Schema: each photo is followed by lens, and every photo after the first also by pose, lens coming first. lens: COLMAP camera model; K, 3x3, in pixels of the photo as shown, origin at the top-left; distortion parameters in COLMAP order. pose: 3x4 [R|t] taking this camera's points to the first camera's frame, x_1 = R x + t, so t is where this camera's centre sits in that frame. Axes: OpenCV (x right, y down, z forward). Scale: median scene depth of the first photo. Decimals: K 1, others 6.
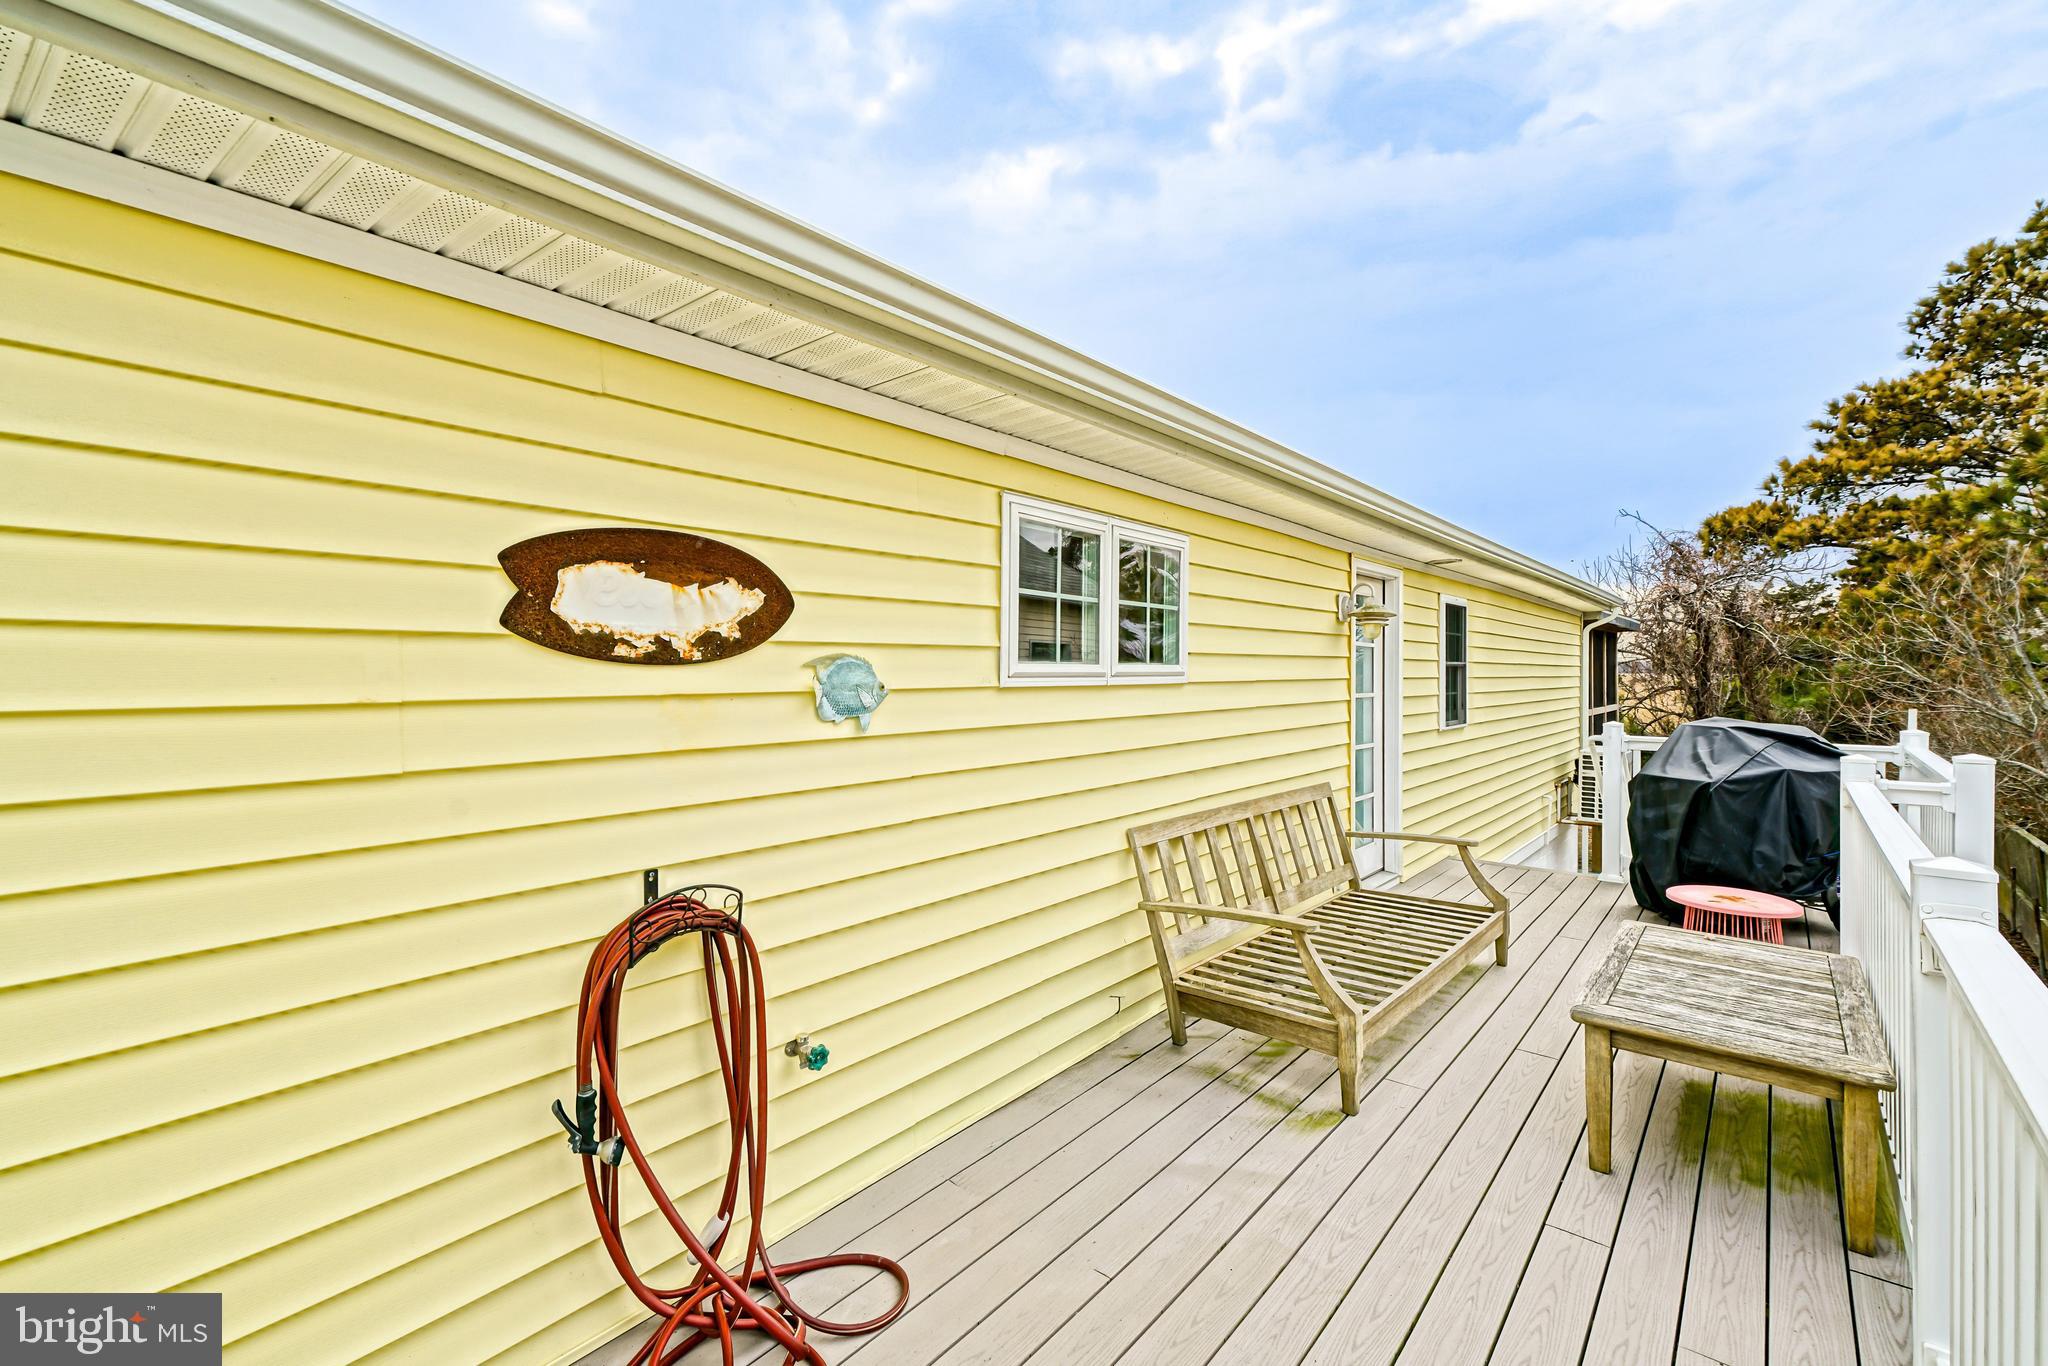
lens RADIAL K [[924.4, 0, 1020.6], [0, 924.4, 671.1], [0, 0, 1]] dist [0.042645, -0.000108]
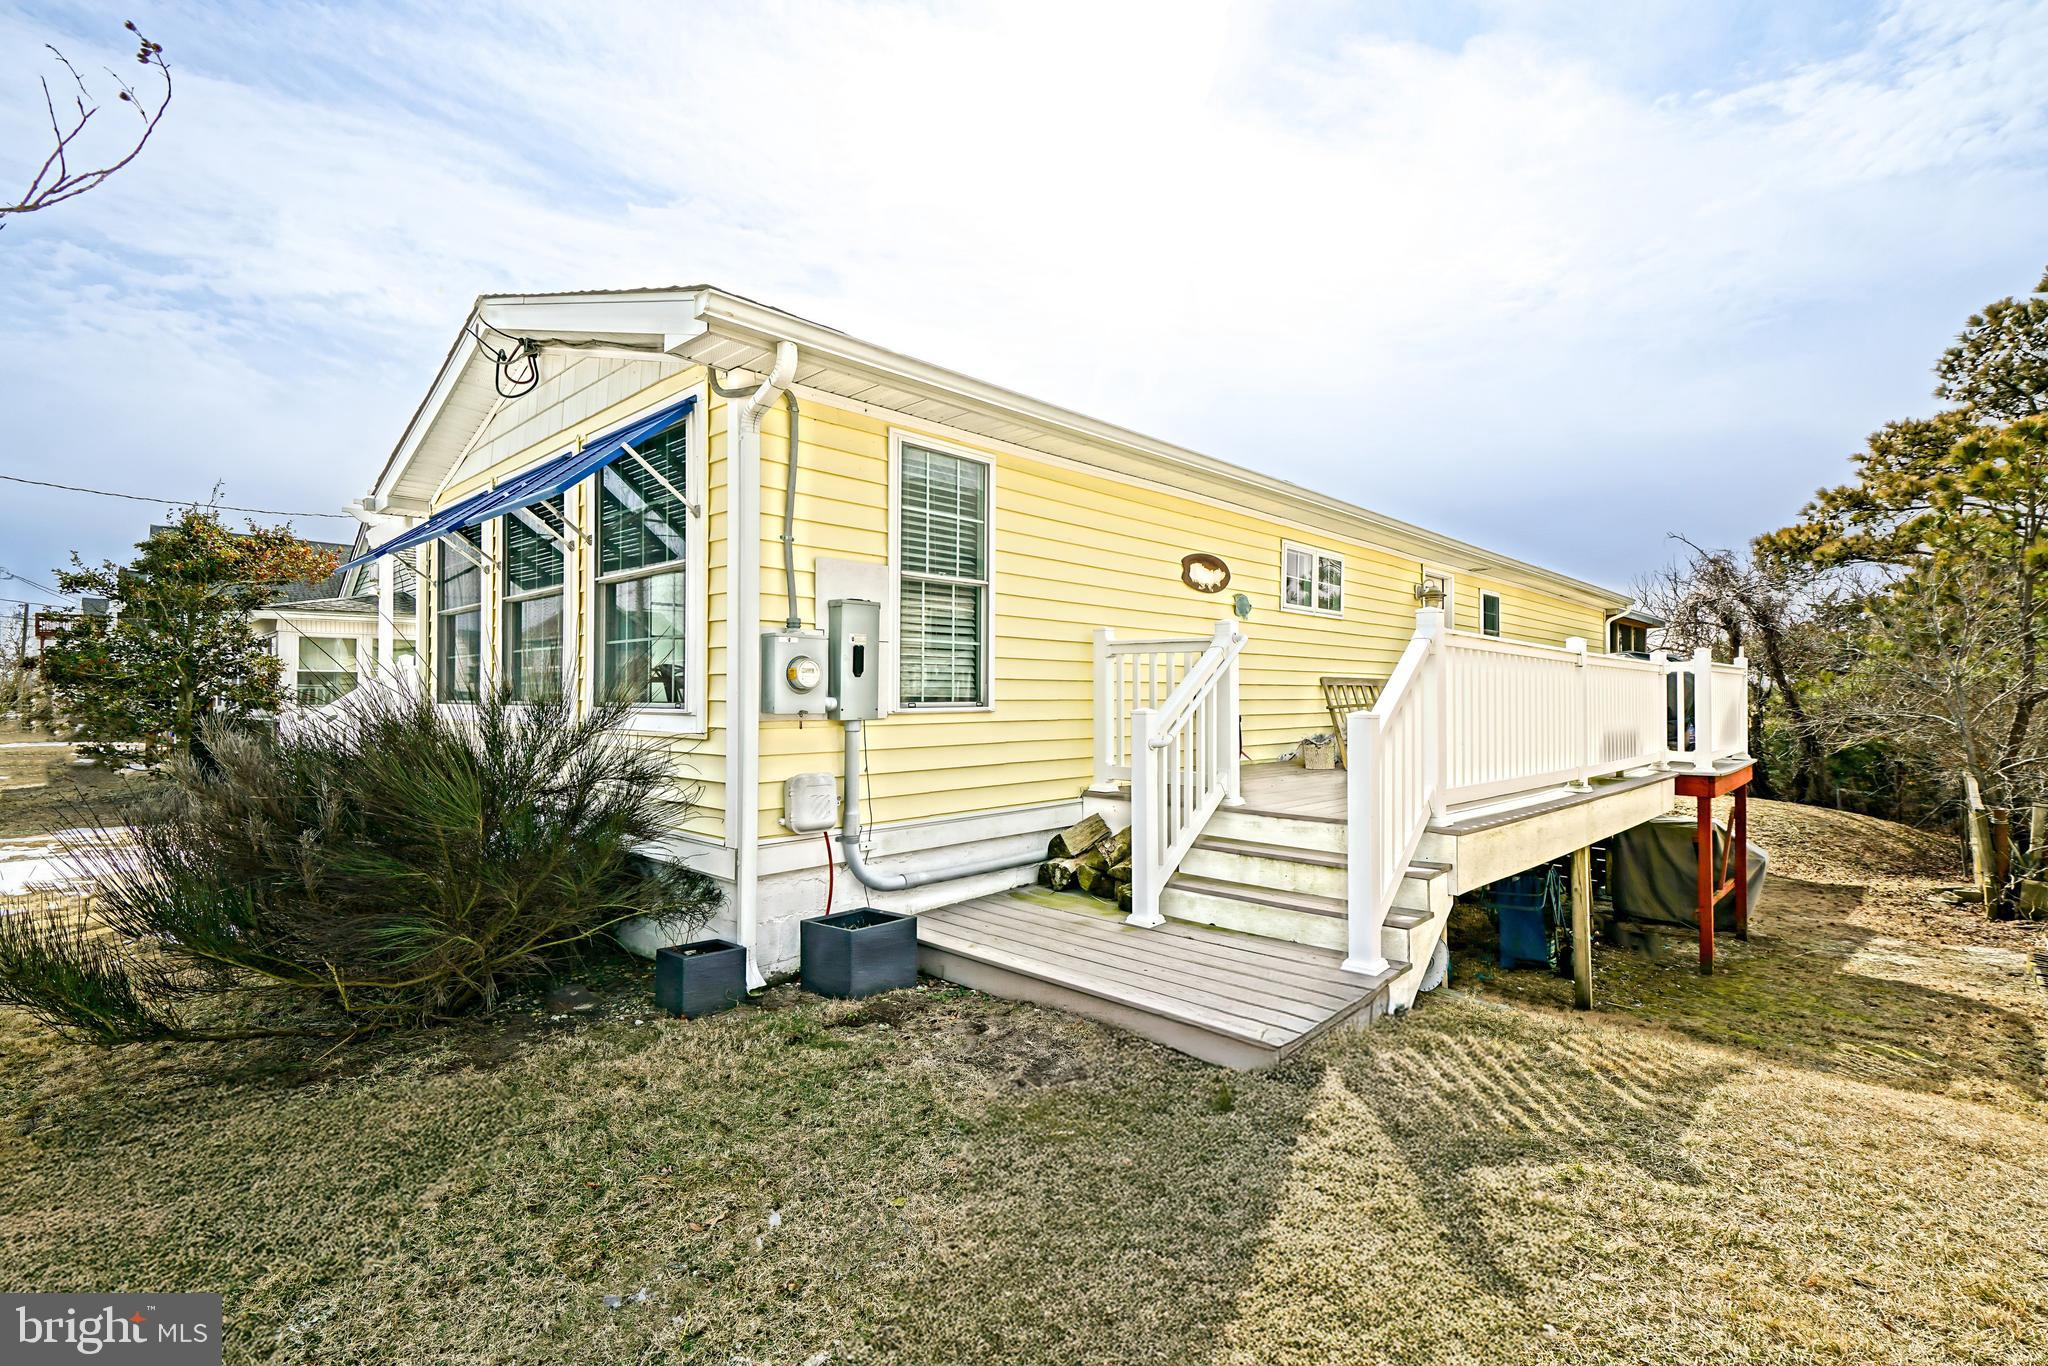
lens RADIAL K [[924.4, 0, 1020.6], [0, 924.4, 671.1], [0, 0, 1]] dist [0.042645, -0.000108]
pose [[0.996340, 0.005176, -0.085327, -0.078844], [-0.007160, 0.999711, -0.022960, 0.037640], [0.085183, 0.023487, 0.996088, -0.254449]]
